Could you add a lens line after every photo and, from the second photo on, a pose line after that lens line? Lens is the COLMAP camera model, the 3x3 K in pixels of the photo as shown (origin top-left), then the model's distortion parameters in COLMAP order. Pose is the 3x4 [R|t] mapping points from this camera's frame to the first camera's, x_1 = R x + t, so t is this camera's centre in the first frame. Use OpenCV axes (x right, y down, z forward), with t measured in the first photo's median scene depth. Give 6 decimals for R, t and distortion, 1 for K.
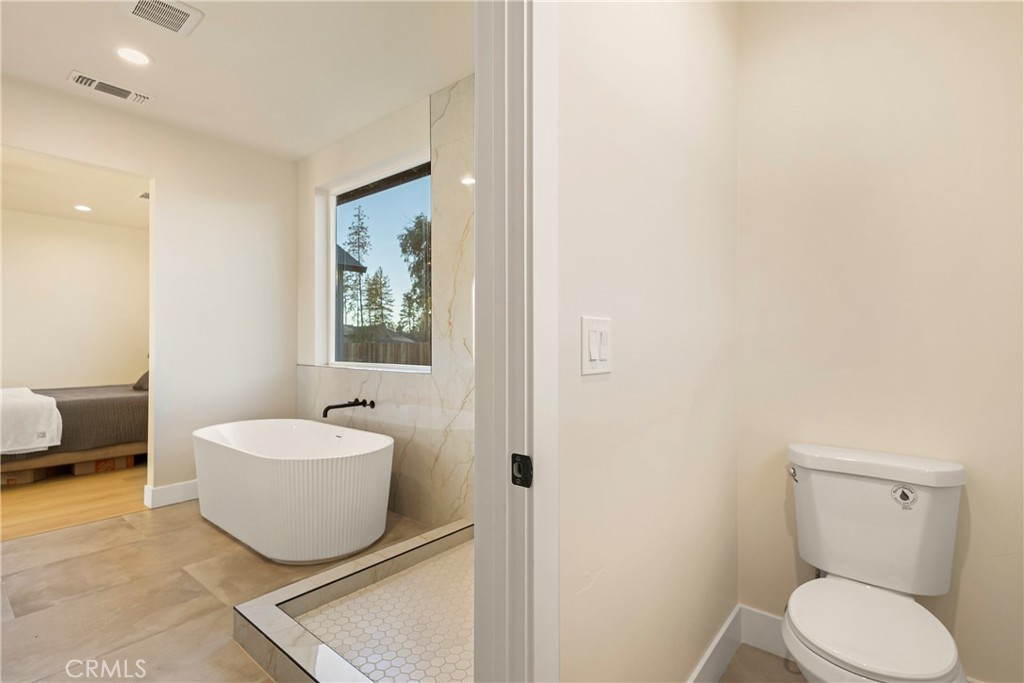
lens RADIAL K [[473.6, 0, 516.6], [0, 473.6, 338.8], [0, 0, 1]] dist [-0.000617, -0.000665]
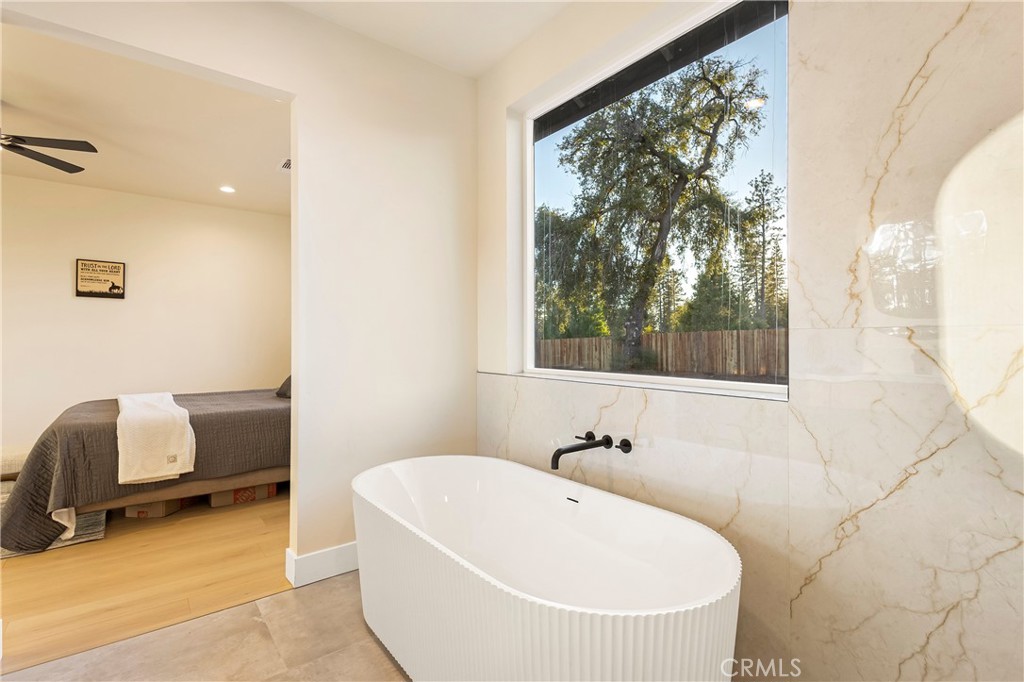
lens RADIAL K [[473.6, 0, 508.3], [0, 473.6, 336.9], [0, 0, 1]] dist [-0.000617, -0.000665]
pose [[0.972472, -0.004390, -0.232979, -0.276315], [0.004253, 0.999990, -0.001094, 0.004765], [0.232982, 0.000073, 0.972481, 0.362092]]
